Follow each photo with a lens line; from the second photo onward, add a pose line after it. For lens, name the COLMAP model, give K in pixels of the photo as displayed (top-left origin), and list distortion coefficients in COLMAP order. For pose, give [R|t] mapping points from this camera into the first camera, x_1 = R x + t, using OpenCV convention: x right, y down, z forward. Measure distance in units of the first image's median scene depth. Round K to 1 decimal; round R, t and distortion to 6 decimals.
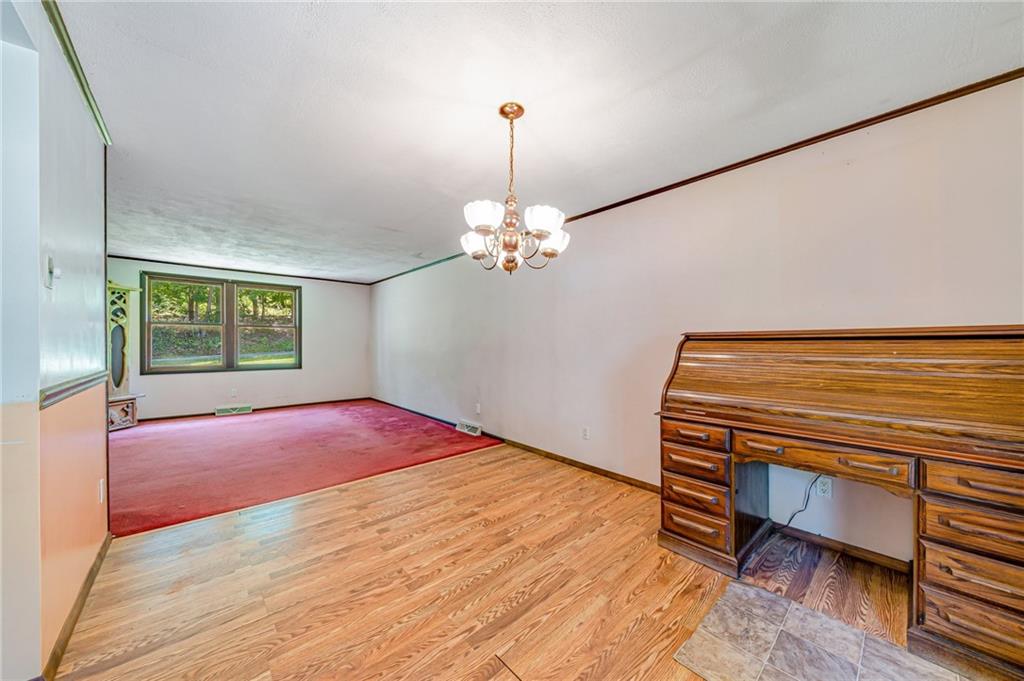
lens RADIAL K [[354.7, 0, 509.1], [0, 354.7, 344.3], [0, 0, 1]] dist [-0.002145, 0.000062]
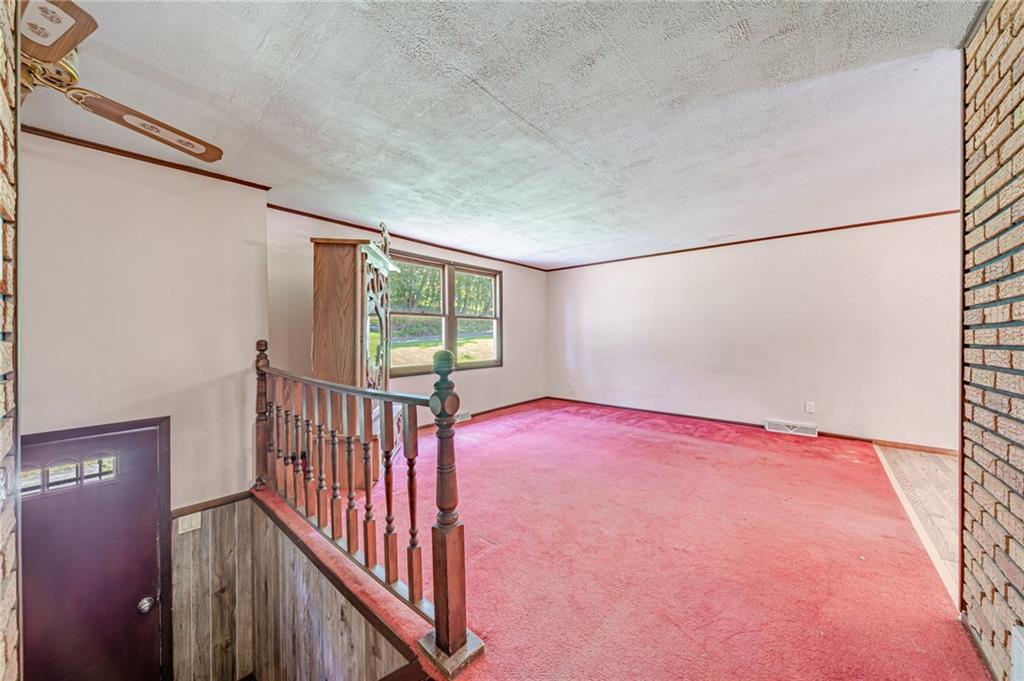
lens RADIAL K [[354.7, 0, 509.1], [0, 354.7, 338.3], [0, 0, 1]] dist [-0.002145, 0.000062]
pose [[0.992485, -0.007913, 0.122108, -0.873585], [0.007271, 0.999957, 0.005706, -0.005207], [-0.122148, -0.004775, 0.992500, 0.176917]]
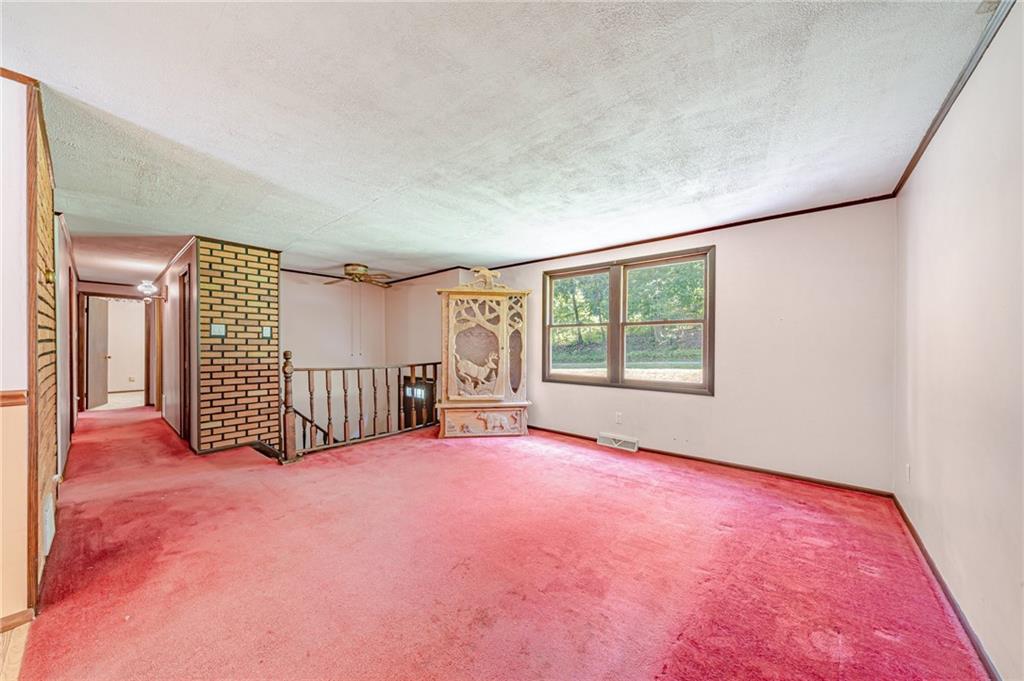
lens RADIAL K [[354.7, 0, 511.3], [0, 354.7, 343.1], [0, 0, 1]] dist [-0.002145, 0.000062]
pose [[0.136947, -0.005206, -0.990565, -0.110756], [-0.001832, 0.999983, -0.005509, -0.010917], [0.990577, 0.002569, 0.136936, 0.796889]]
